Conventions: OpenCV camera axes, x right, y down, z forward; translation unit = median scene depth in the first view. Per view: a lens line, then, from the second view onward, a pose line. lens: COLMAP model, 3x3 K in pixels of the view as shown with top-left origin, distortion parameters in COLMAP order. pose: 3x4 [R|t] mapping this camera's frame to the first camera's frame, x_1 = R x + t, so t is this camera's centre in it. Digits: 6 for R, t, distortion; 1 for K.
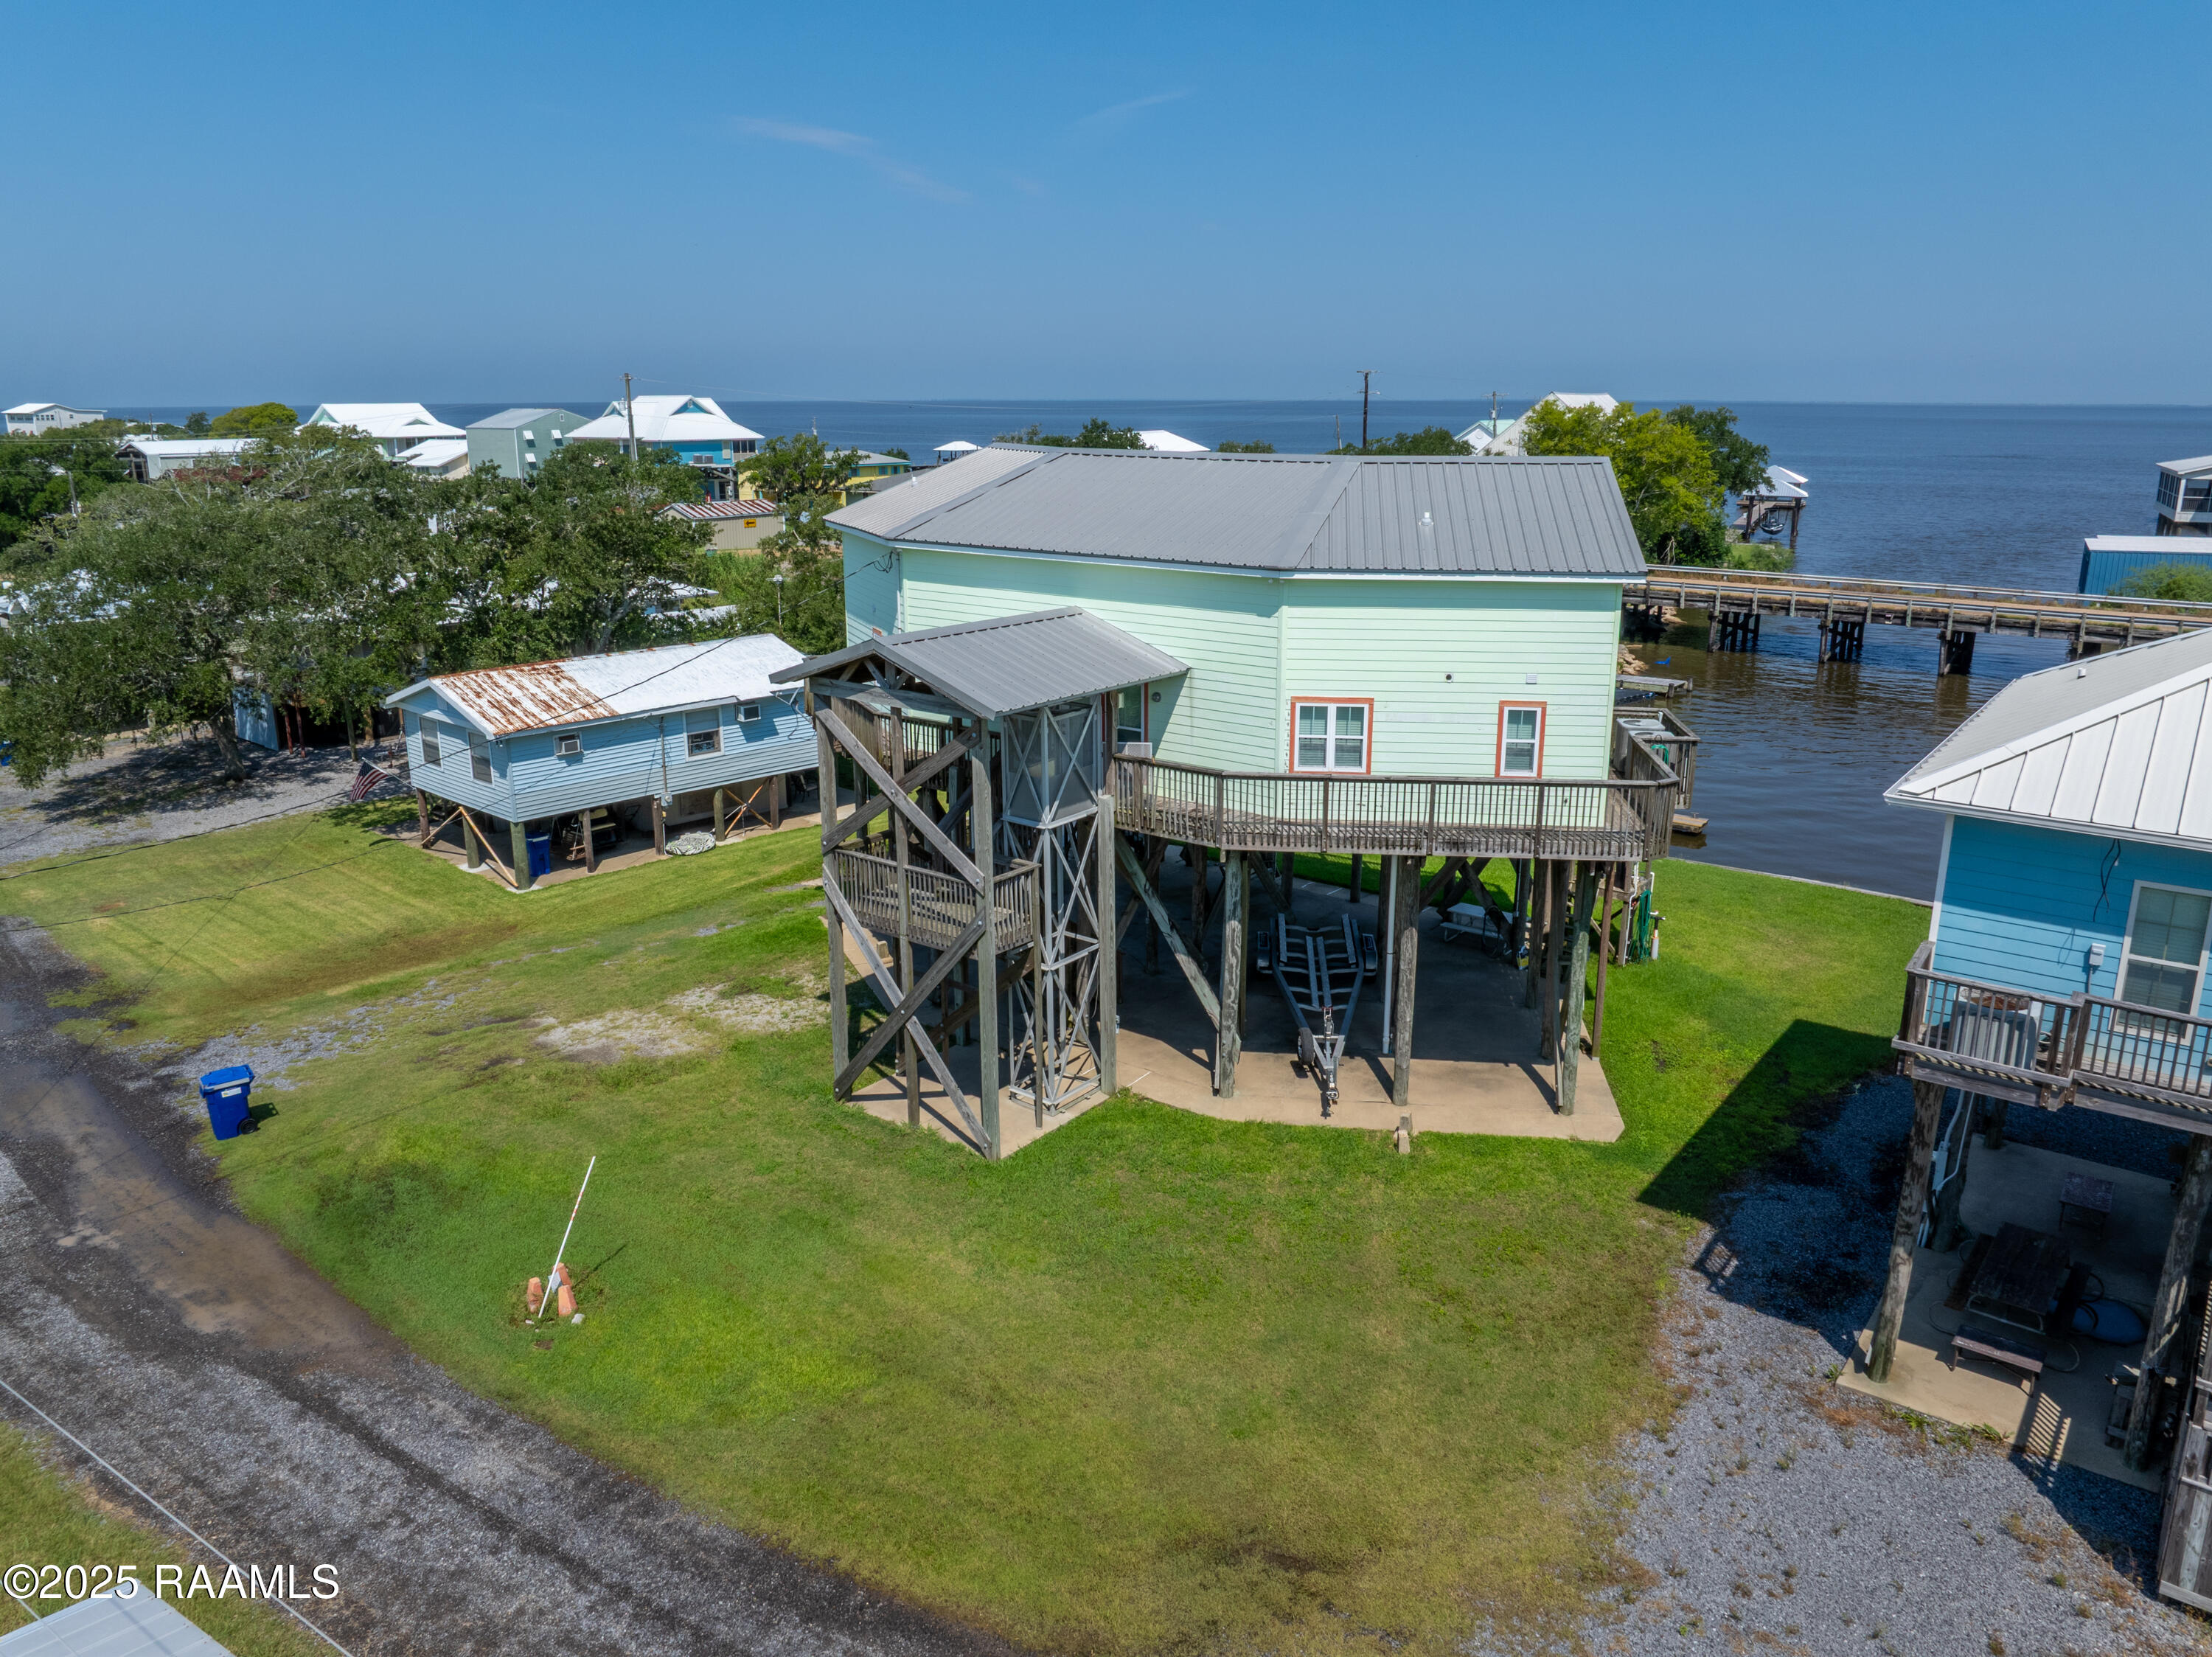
lens RADIAL K [[1565.4, 0, 1106.0], [0, 1565.4, 828.5], [0, 0, 1]] dist [-0.040575, 0.002889]
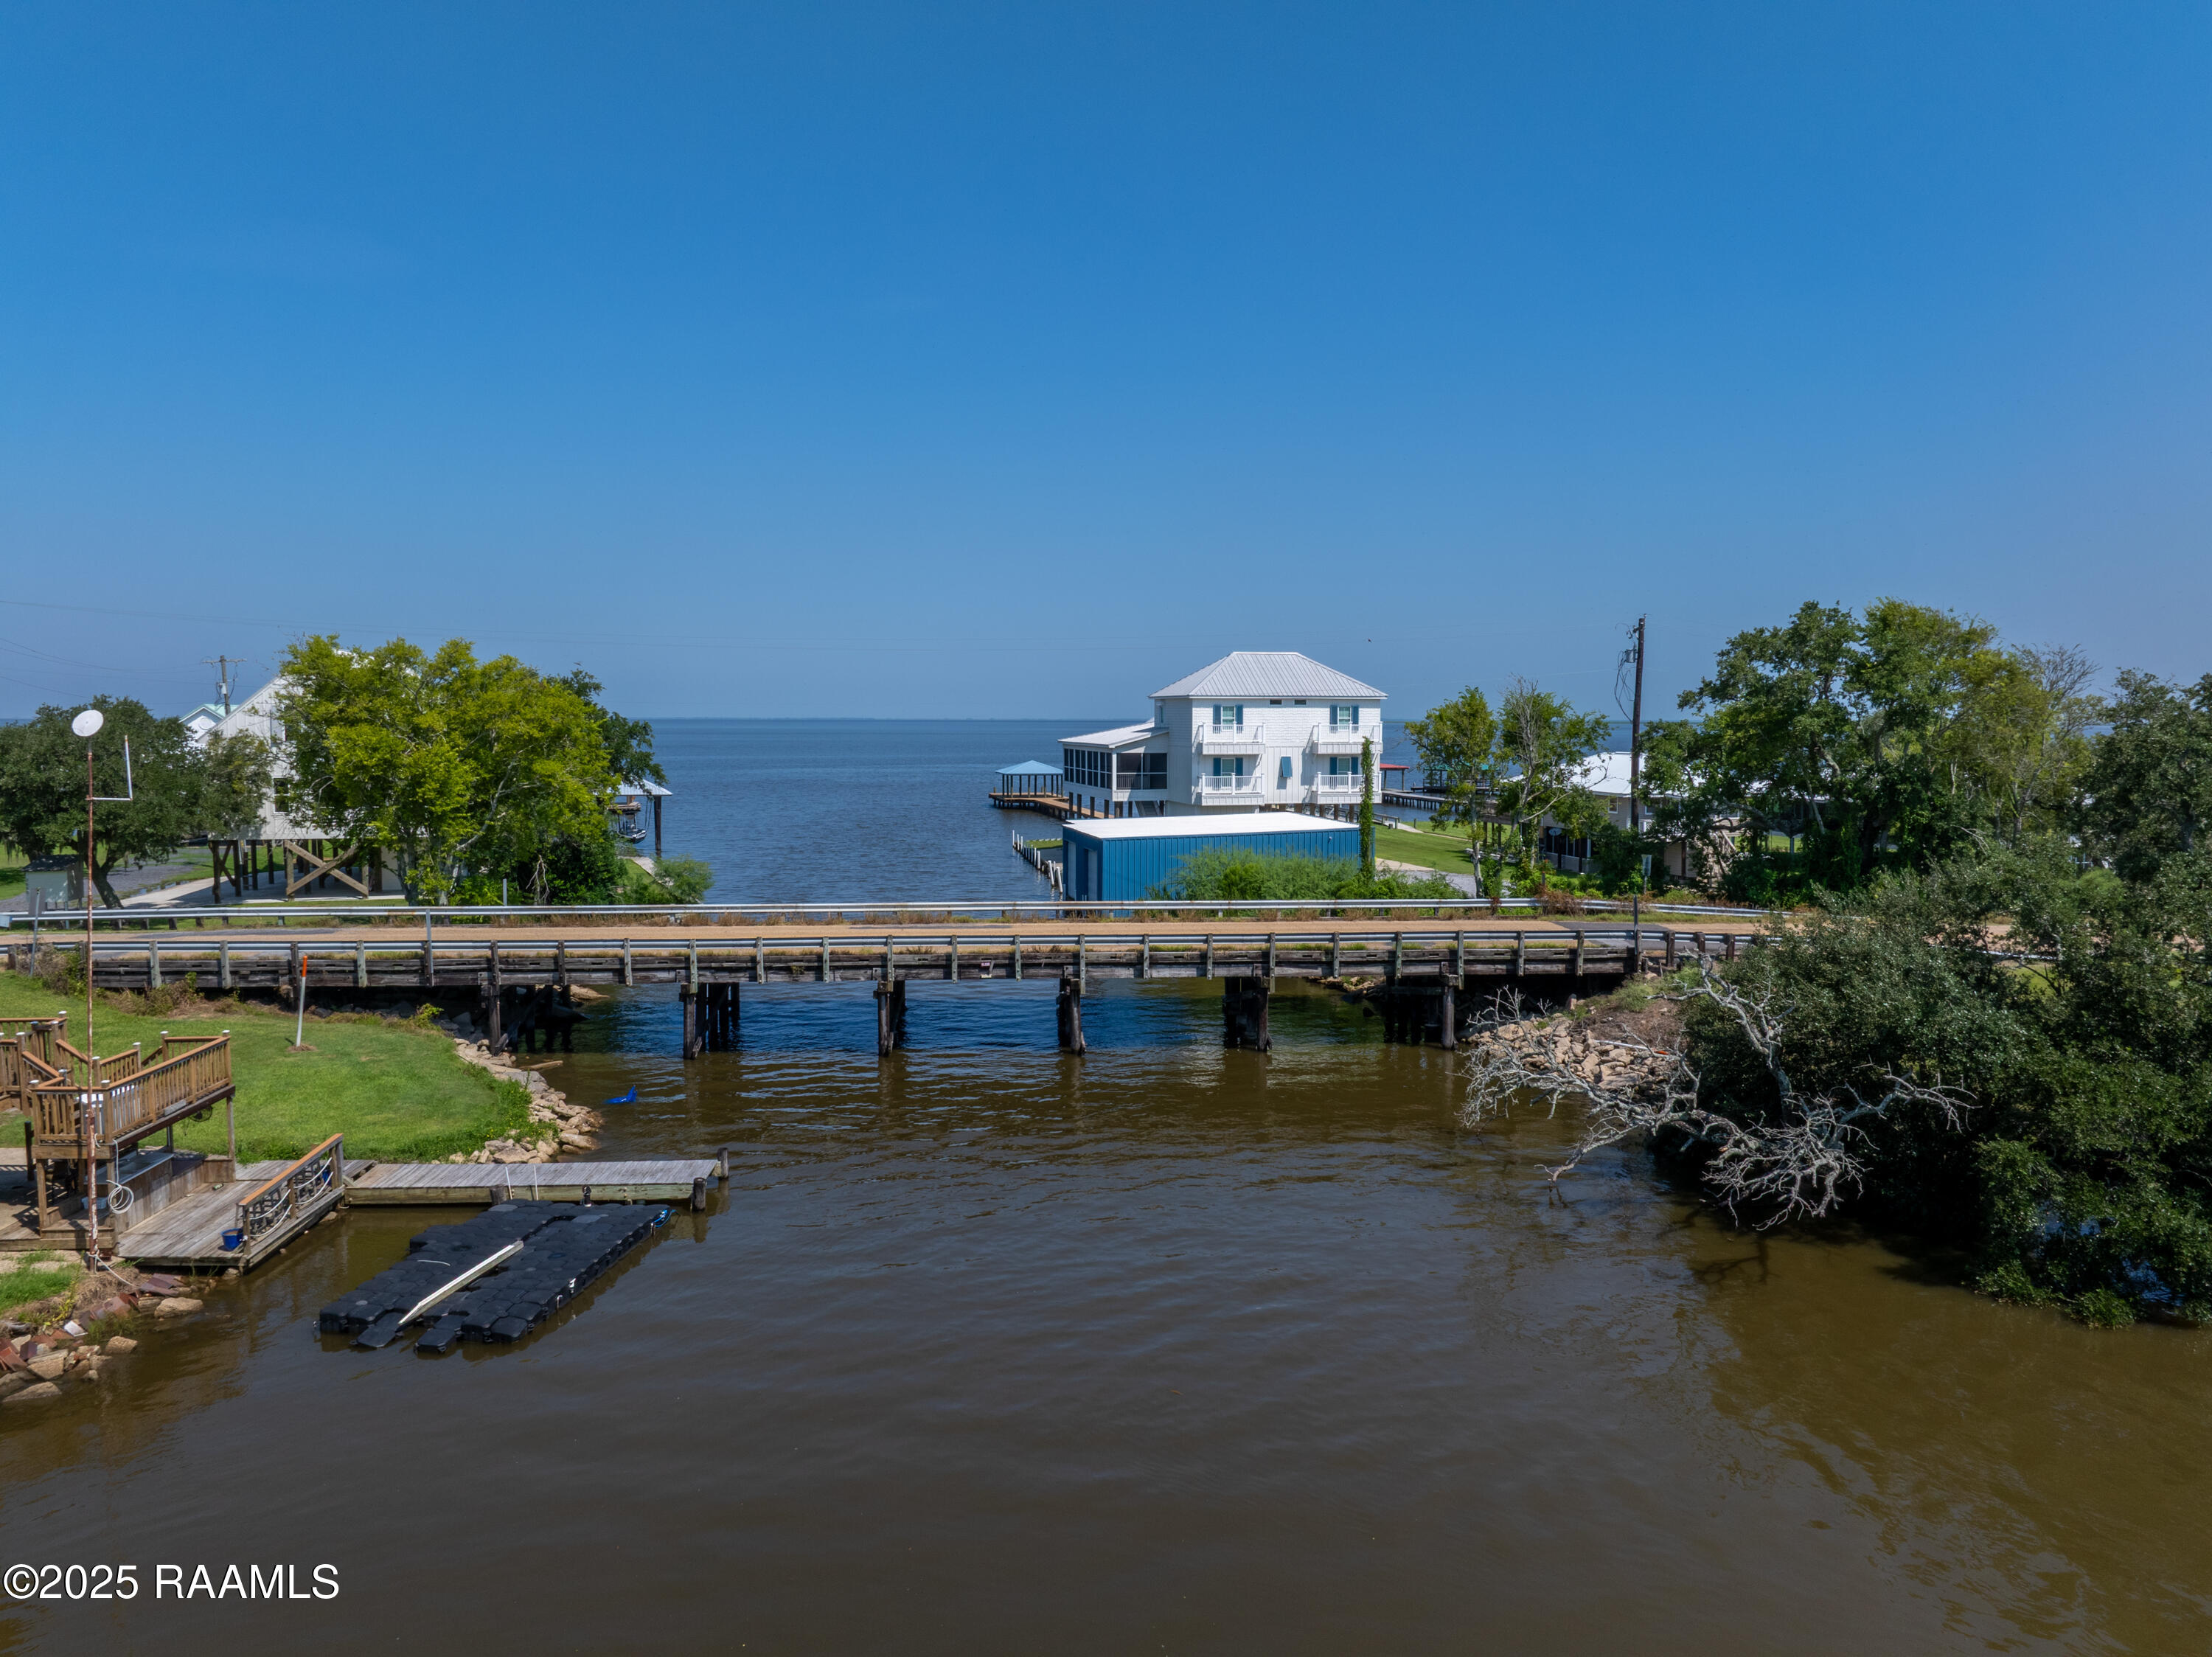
lens RADIAL K [[1565.4, 0, 1106.0], [0, 1565.4, 828.5], [0, 0, 1]] dist [-0.040575, 0.002889]
pose [[0.729185, -0.046385, 0.682743, 0.307723], [0.179766, 0.975644, -0.125709, -0.245740], [-0.660283, 0.214399, 0.719763, 1.233761]]
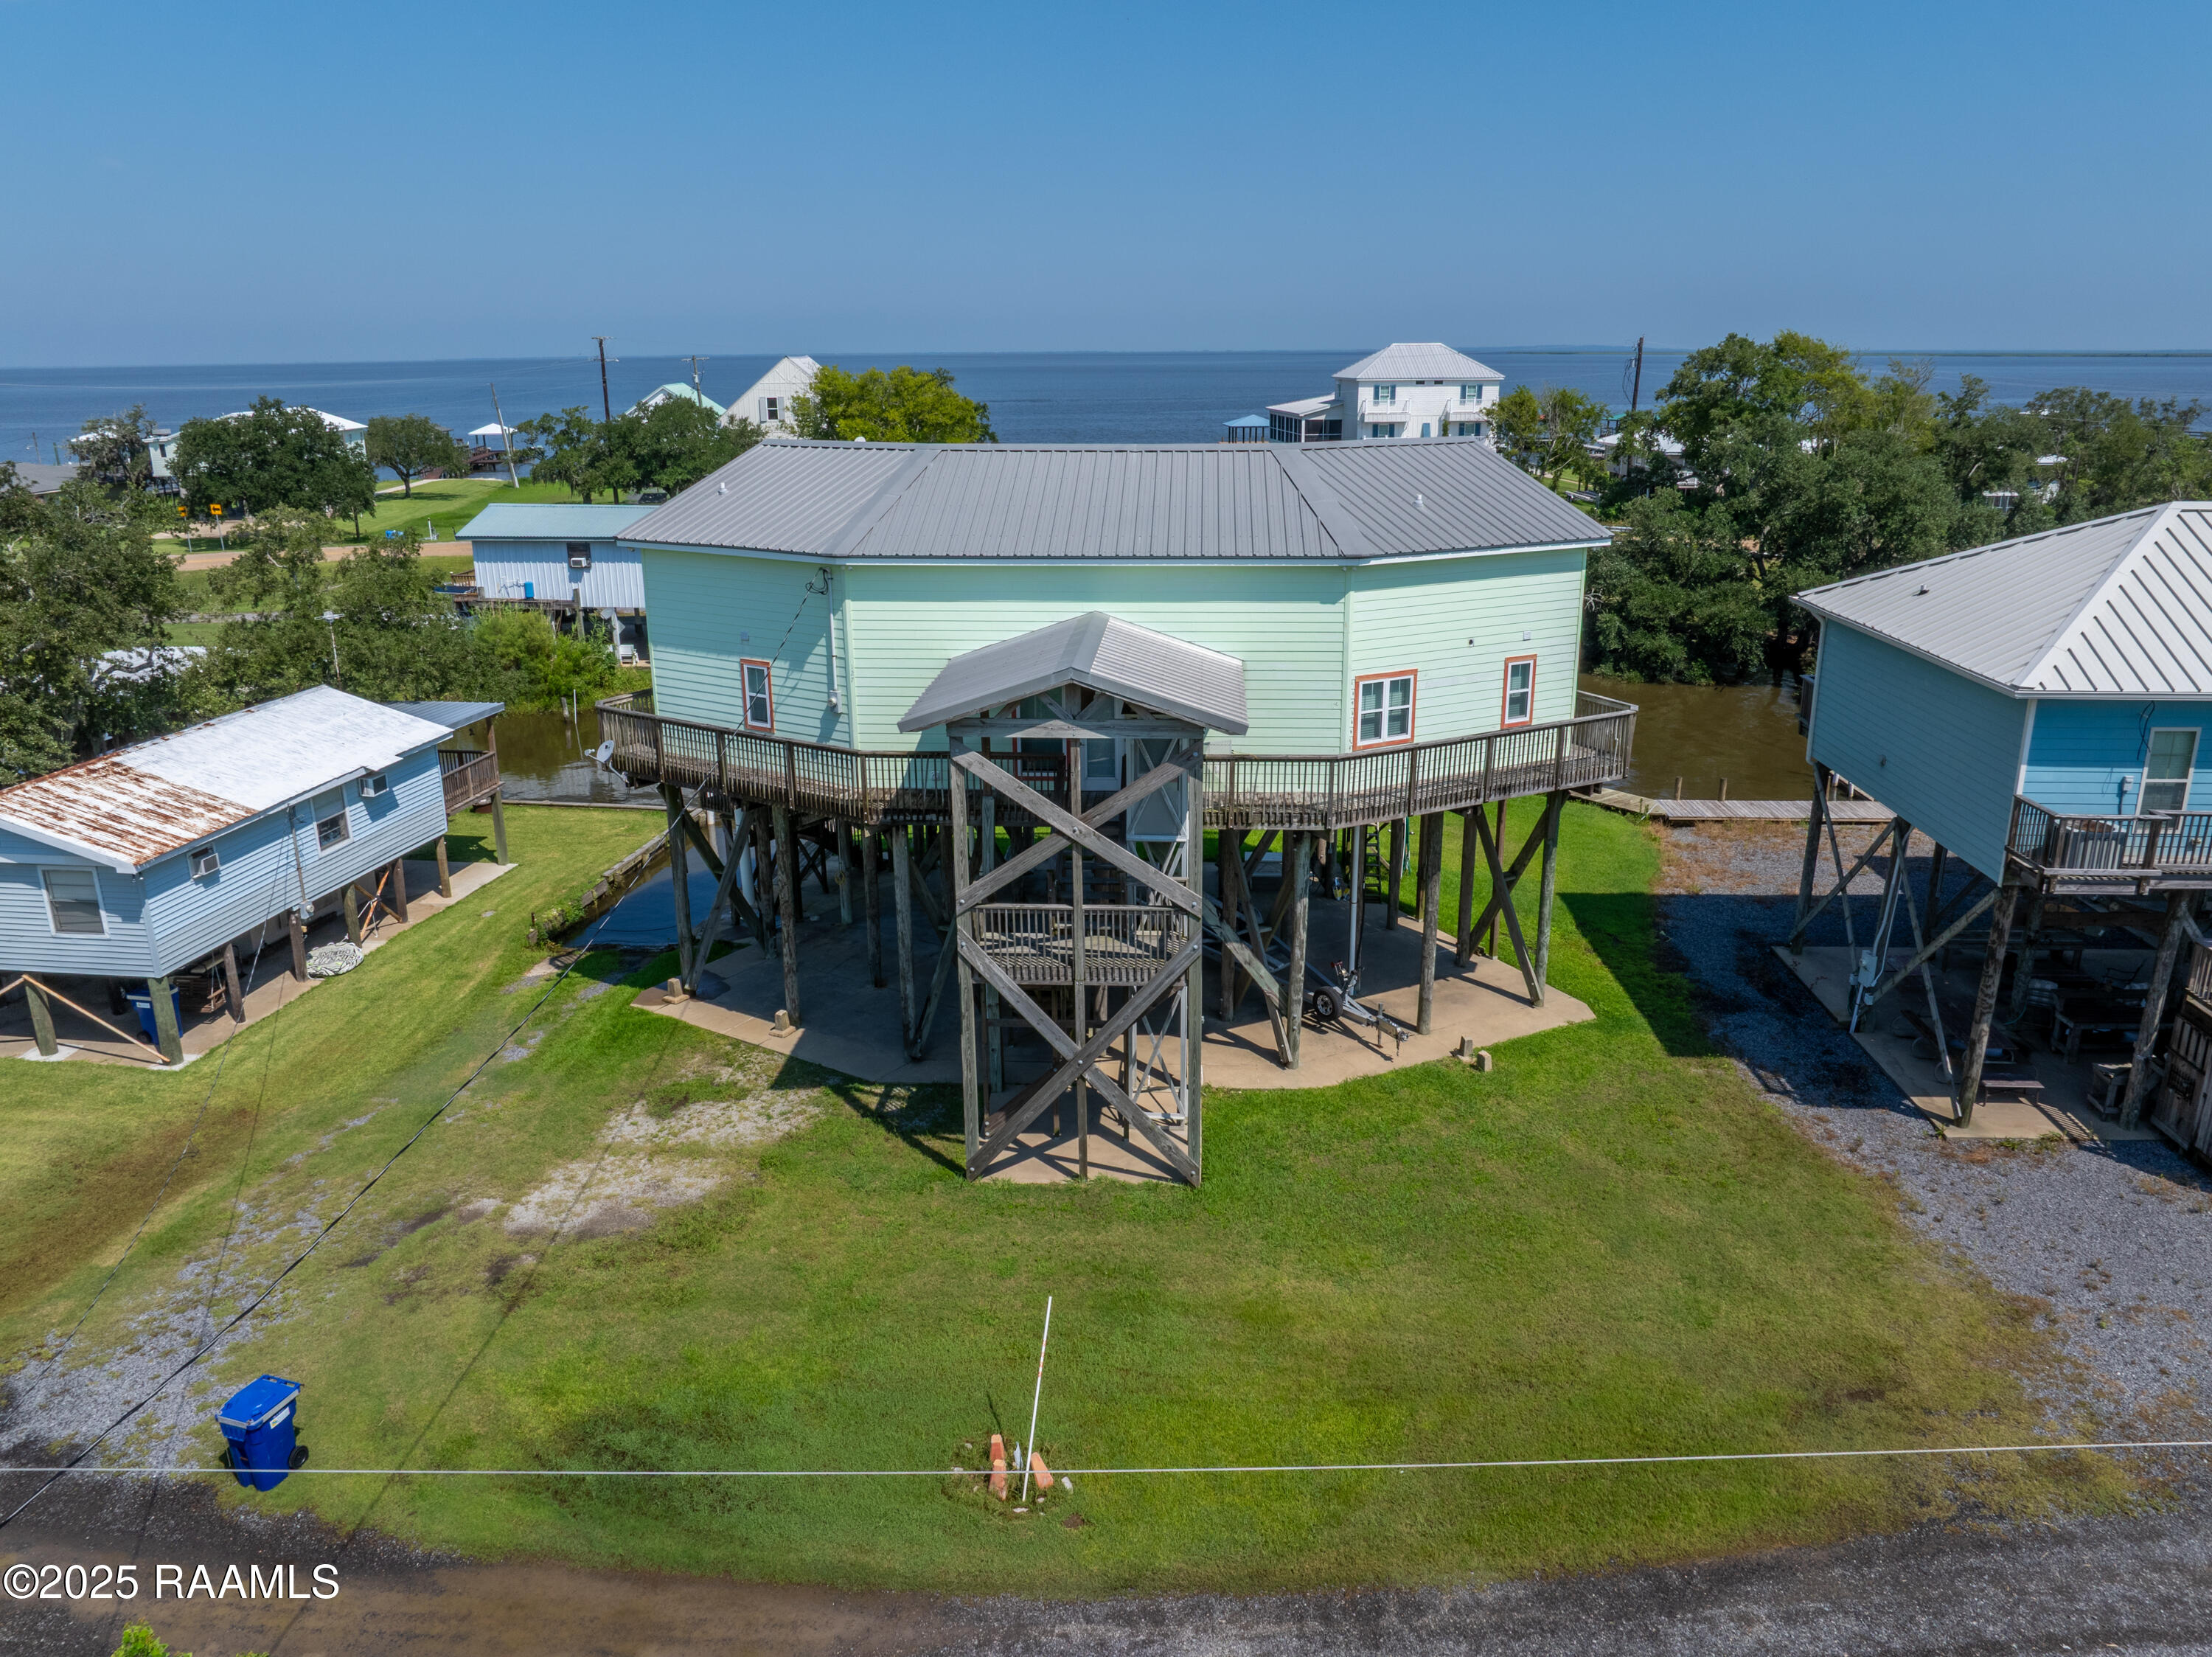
lens RADIAL K [[1565.4, 0, 1106.0], [0, 1565.4, 828.5], [0, 0, 1]] dist [-0.040575, 0.002889]
pose [[0.823328, -0.171966, 0.540887, -0.502503], [0.158047, 0.984765, 0.072513, -0.071327], [-0.545117, 0.025784, 0.837963, 0.173615]]
